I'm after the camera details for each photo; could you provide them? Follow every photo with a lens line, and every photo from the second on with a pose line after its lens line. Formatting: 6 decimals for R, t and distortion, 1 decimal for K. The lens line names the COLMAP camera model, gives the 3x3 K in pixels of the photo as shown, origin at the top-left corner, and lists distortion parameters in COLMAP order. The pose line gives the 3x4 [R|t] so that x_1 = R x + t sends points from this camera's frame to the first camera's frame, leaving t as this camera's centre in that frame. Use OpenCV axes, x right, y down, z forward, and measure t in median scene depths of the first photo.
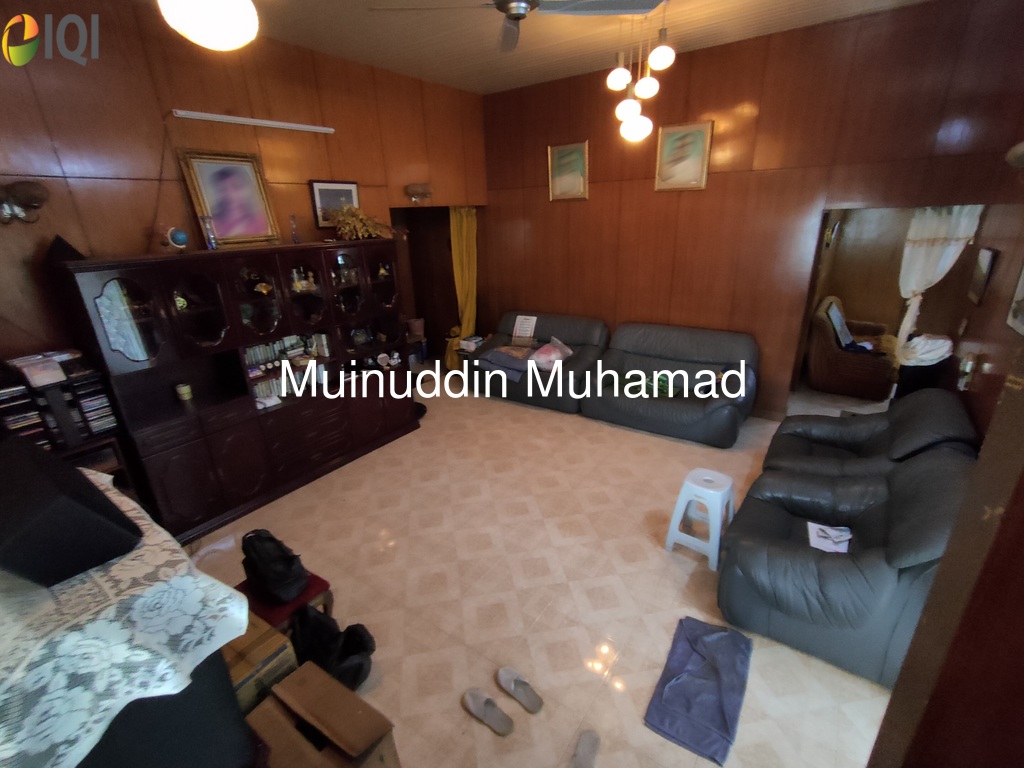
lens RADIAL K [[470.7, 0, 515.2], [0, 470.7, 393.5], [0, 0, 1]] dist [0.003219, 0.000428]
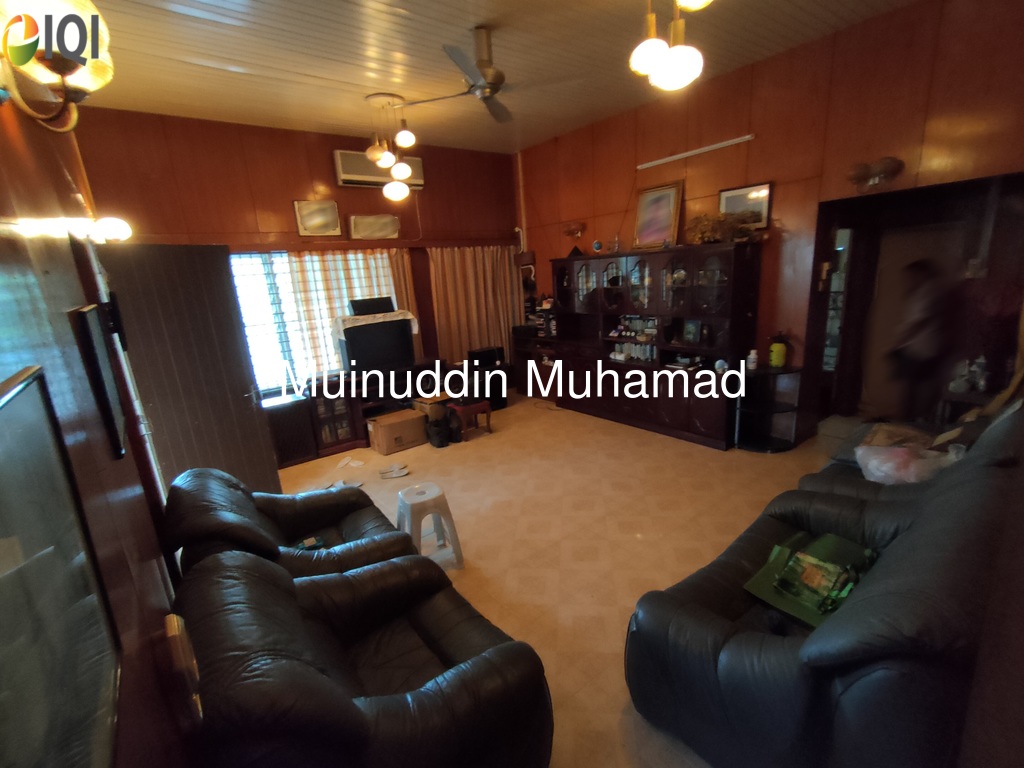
lens RADIAL K [[470.7, 0, 515.2], [0, 470.7, 393.5], [0, 0, 1]] dist [0.003219, 0.000428]
pose [[-0.279794, 0.305496, -0.910158, 0.938578], [-0.269948, 0.884741, 0.379950, -0.349192], [0.921327, 0.352003, -0.165077, 0.985798]]
